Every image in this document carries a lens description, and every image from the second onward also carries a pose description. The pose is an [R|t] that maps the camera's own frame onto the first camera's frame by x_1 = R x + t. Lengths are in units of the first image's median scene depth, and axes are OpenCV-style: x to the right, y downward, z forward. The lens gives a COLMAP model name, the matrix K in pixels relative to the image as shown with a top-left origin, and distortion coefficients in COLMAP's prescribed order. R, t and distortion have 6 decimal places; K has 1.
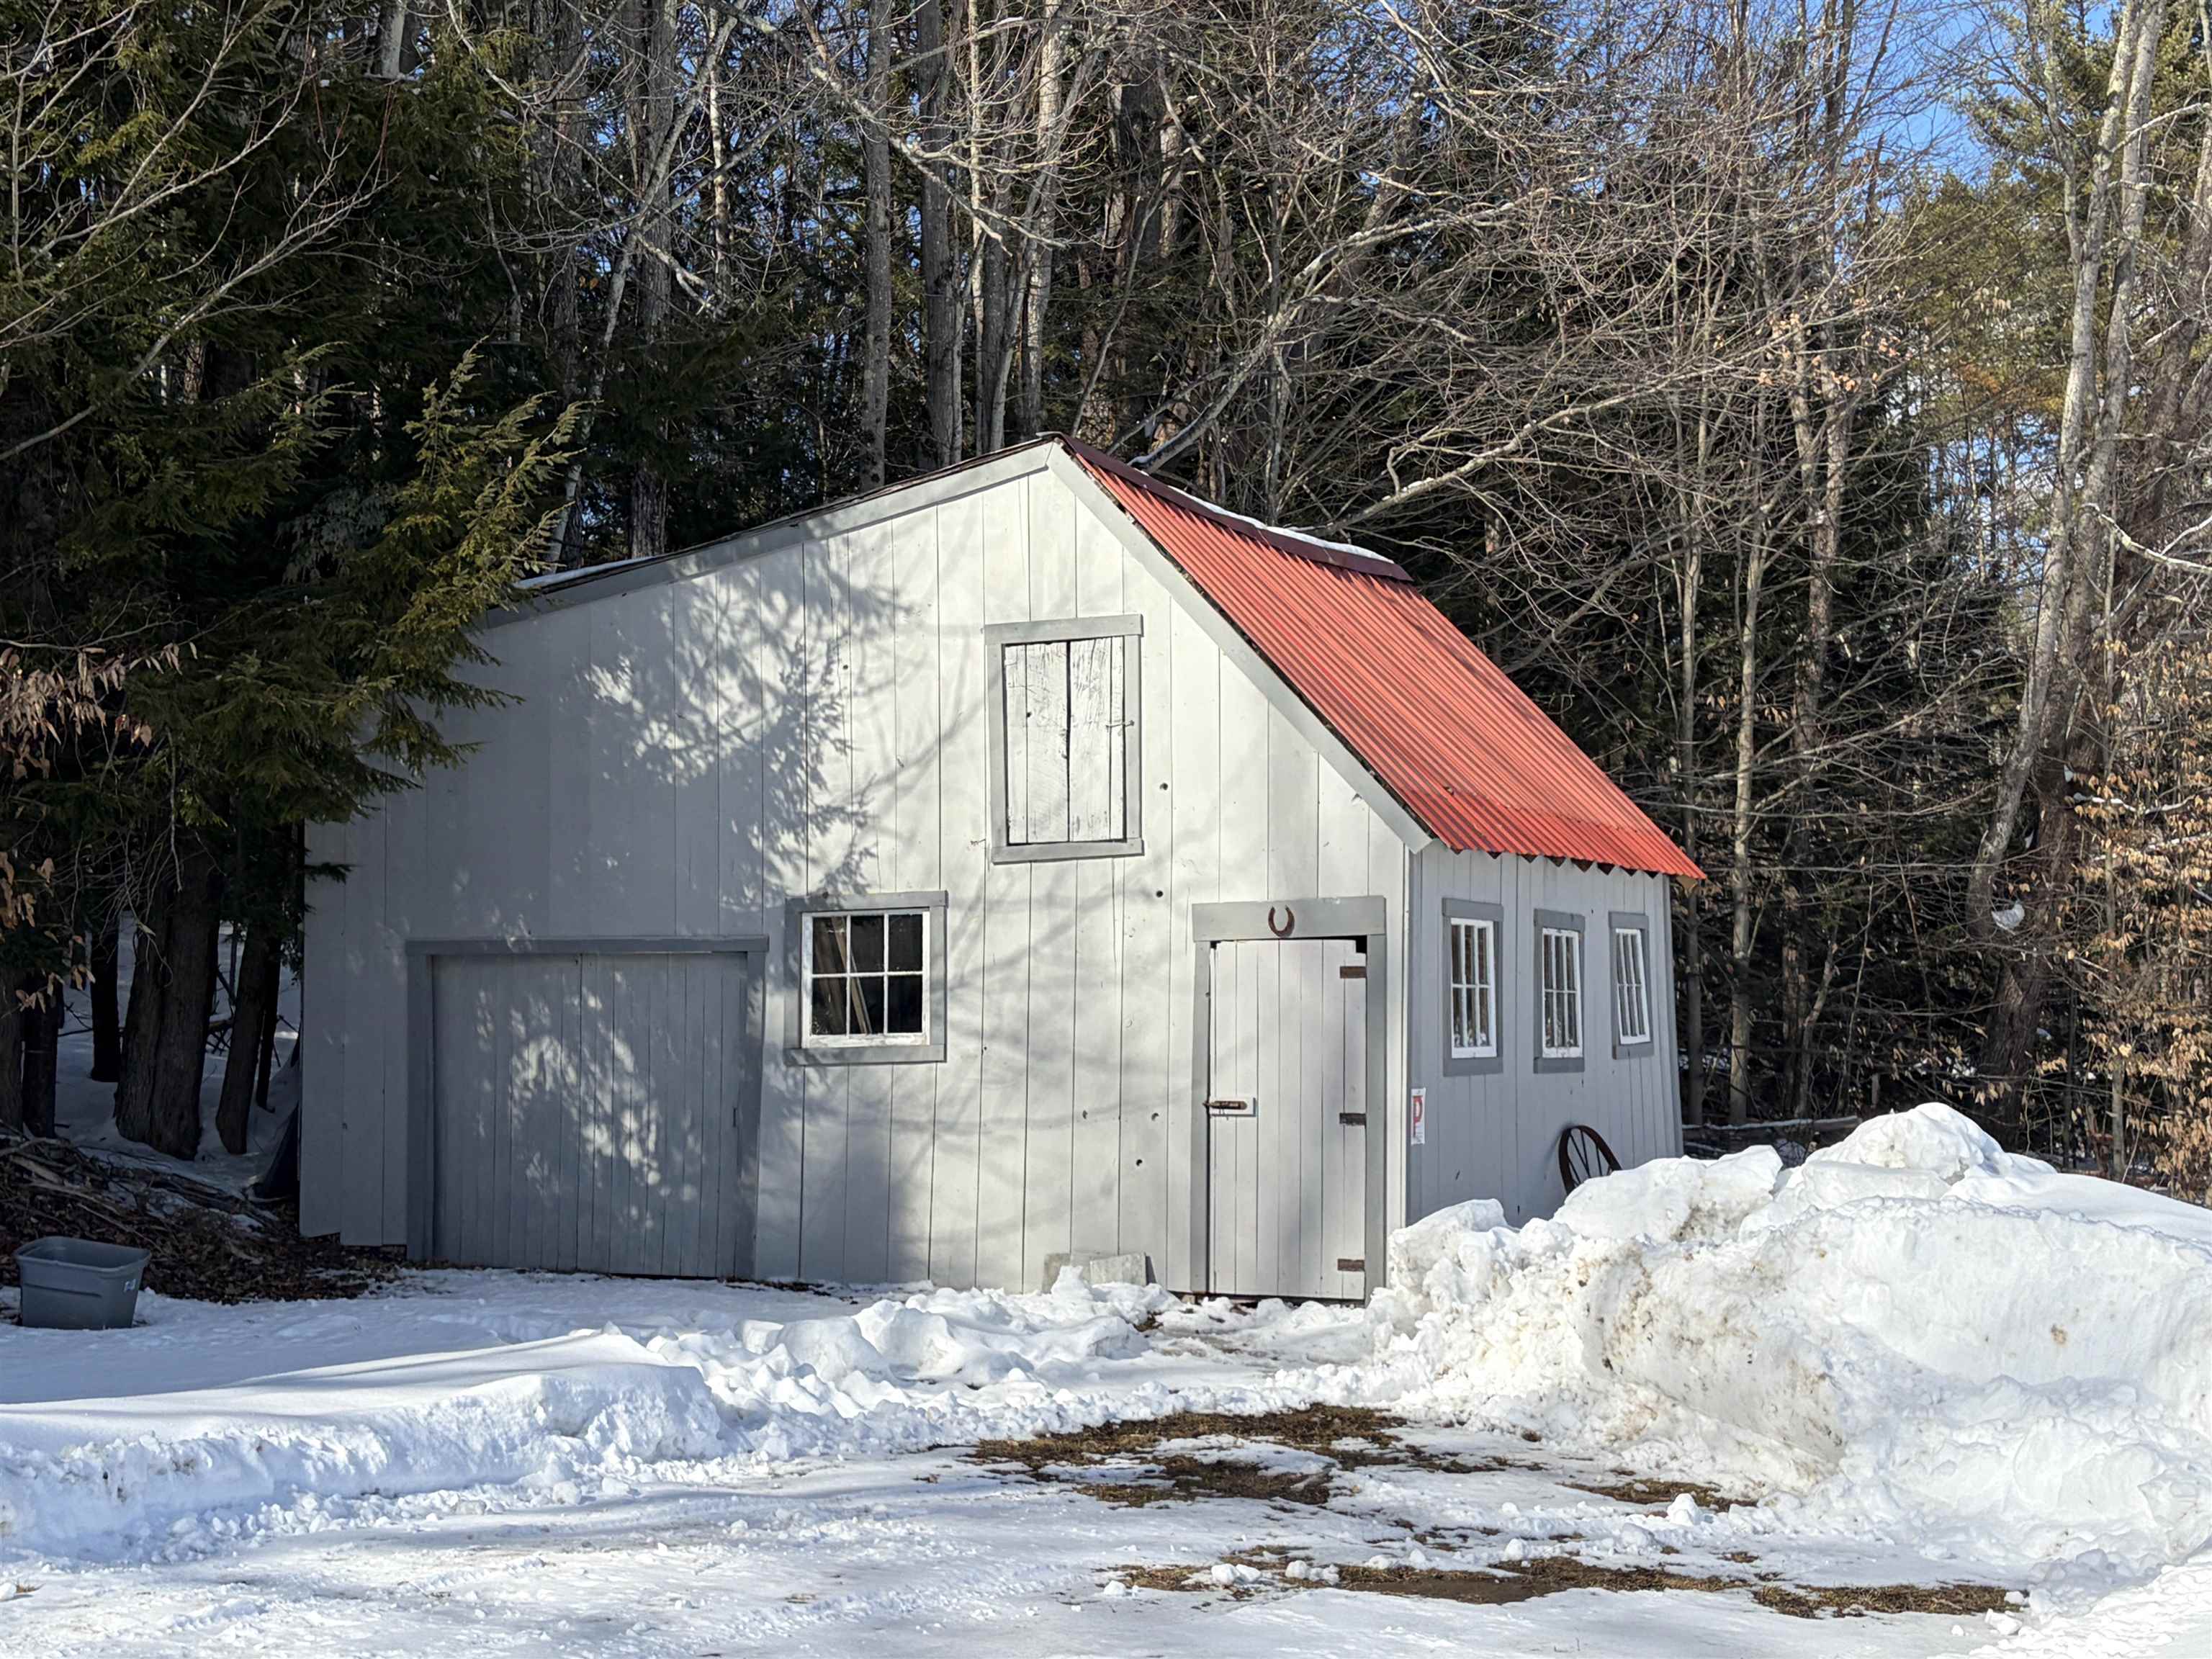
lens RADIAL K [[3129.1, 0, 1105.9], [0, 3129.1, 876.3], [0, 0, 1]] dist [0.215675, -0.840092]
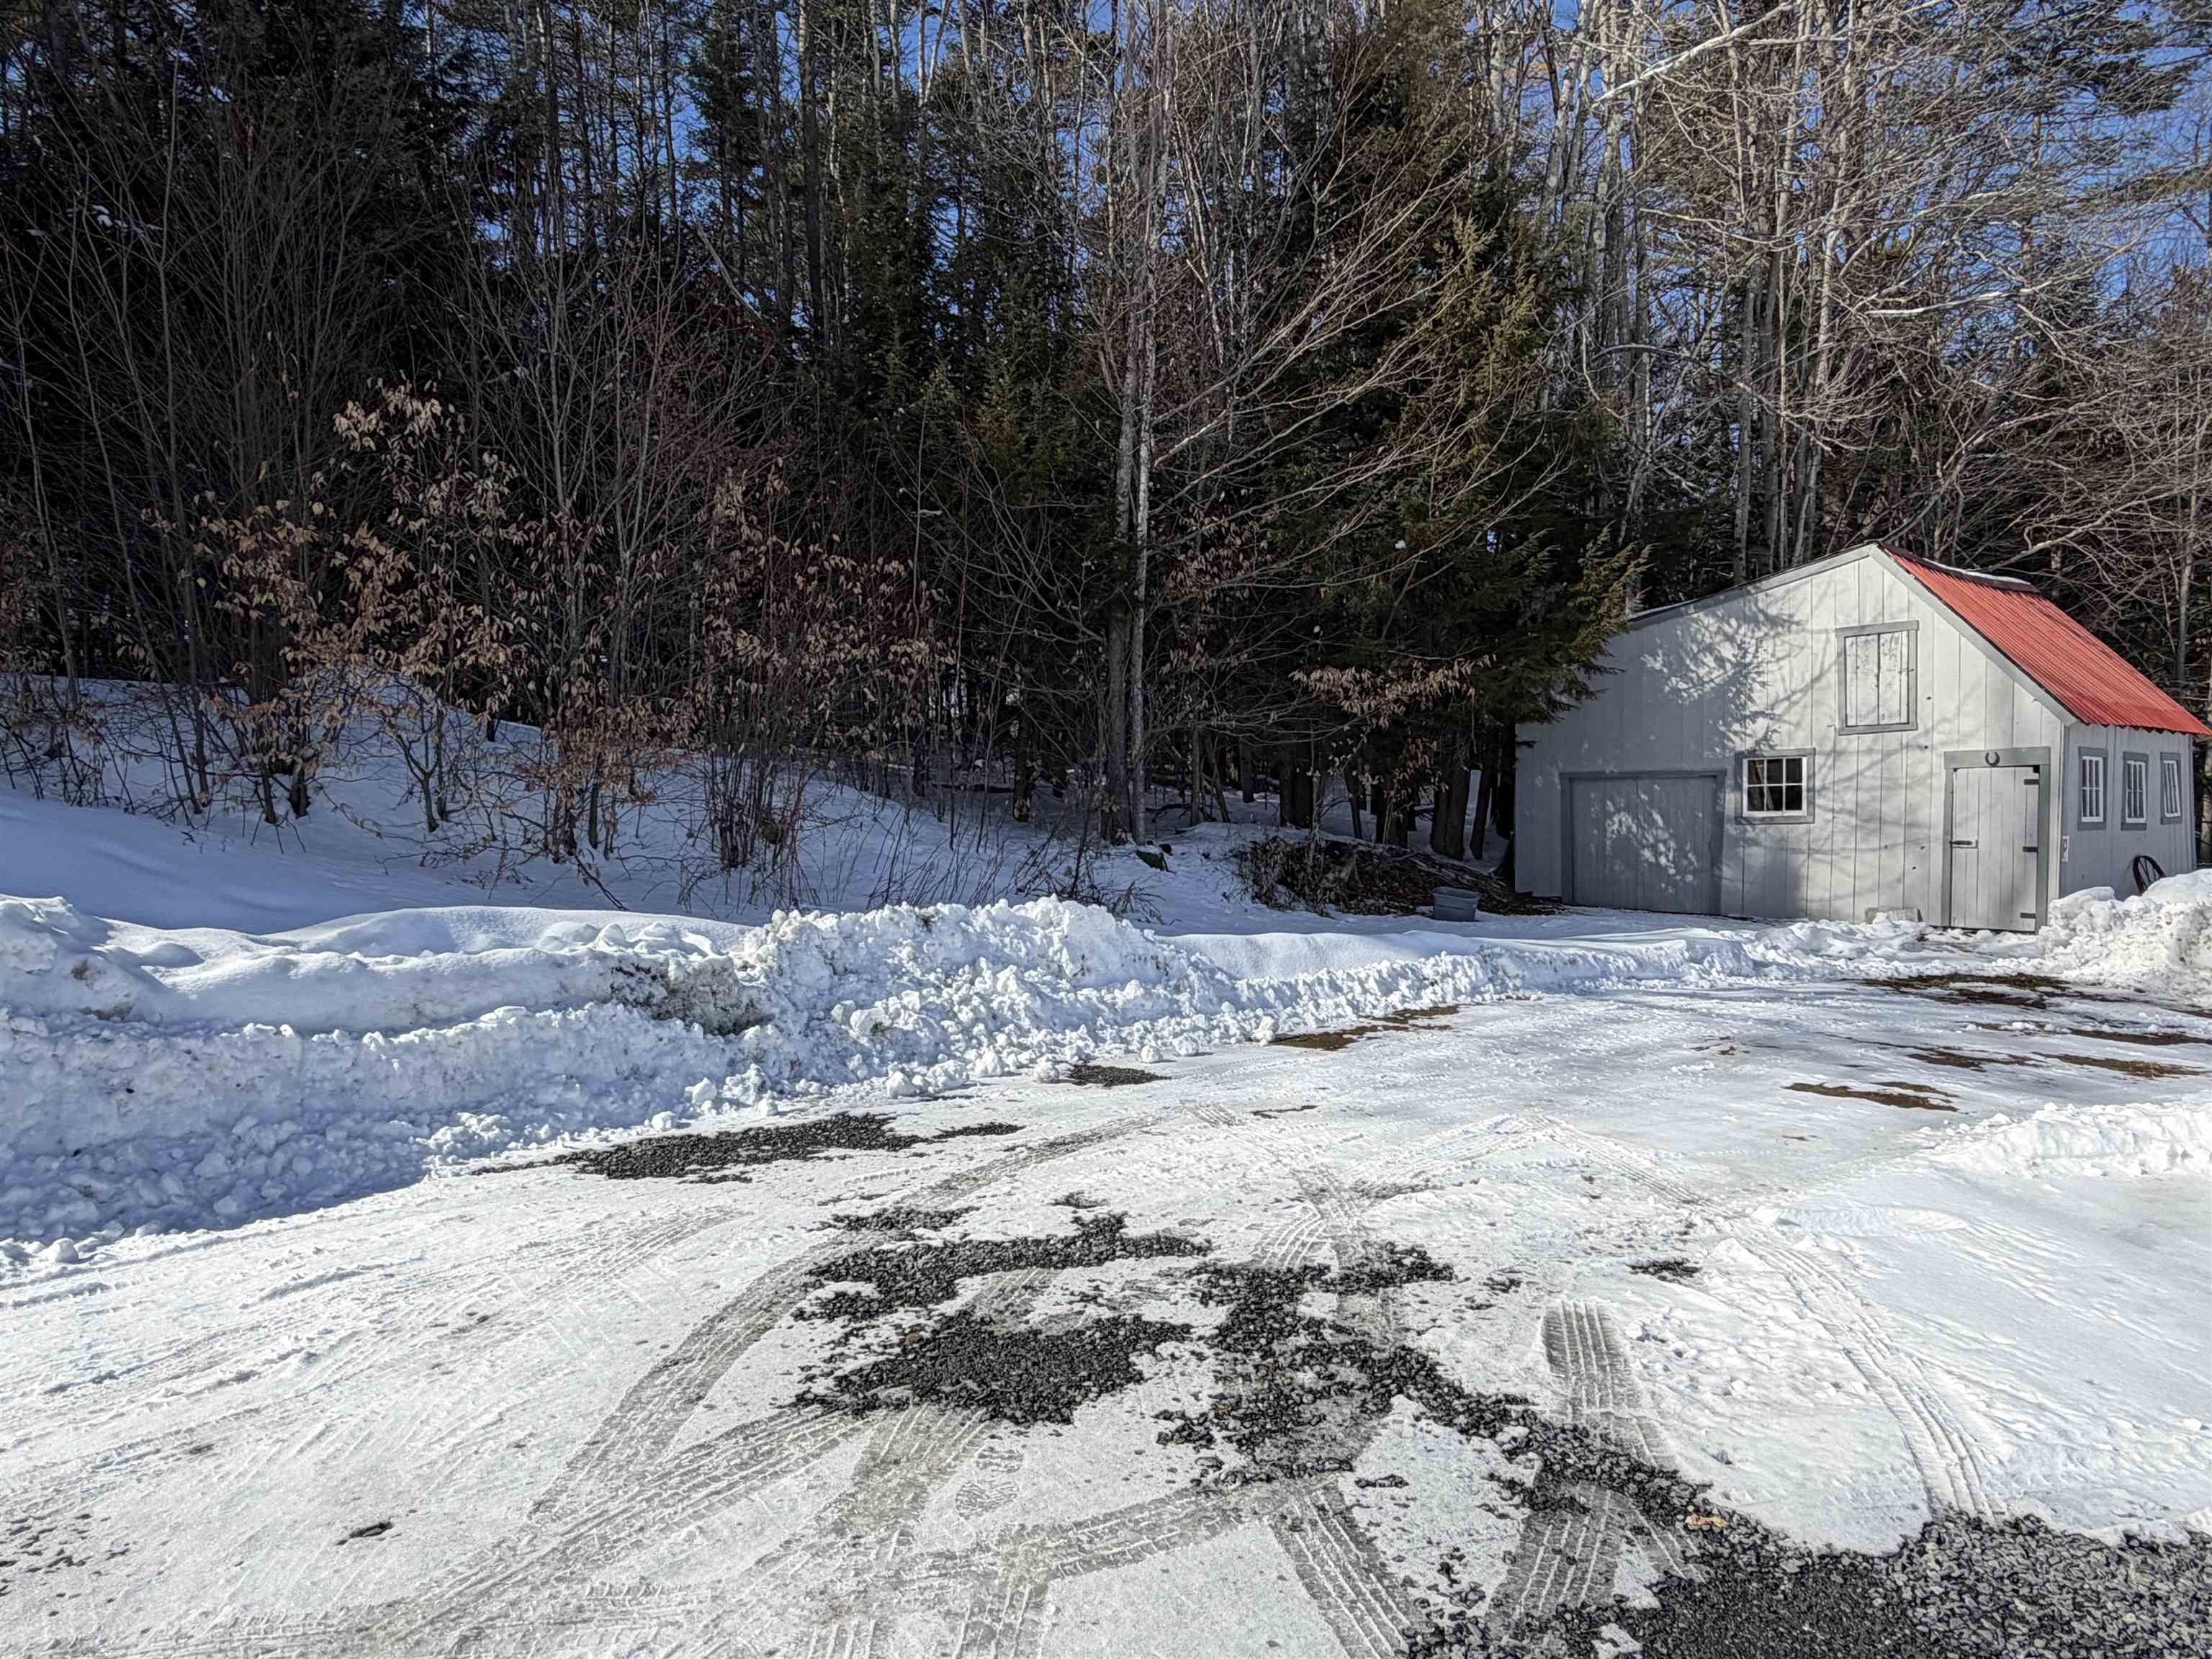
lens RADIAL K [[1422.8, 0, 1107.8], [0, 1422.8, 846.2], [0, 0, 1]] dist [-0.008607, -0.004849]
pose [[0.899624, 0.011944, -0.436502, -0.063530], [0.018974, 0.997612, 0.066404, -0.002082], [0.436253, -0.068021, 0.897249, -0.148895]]
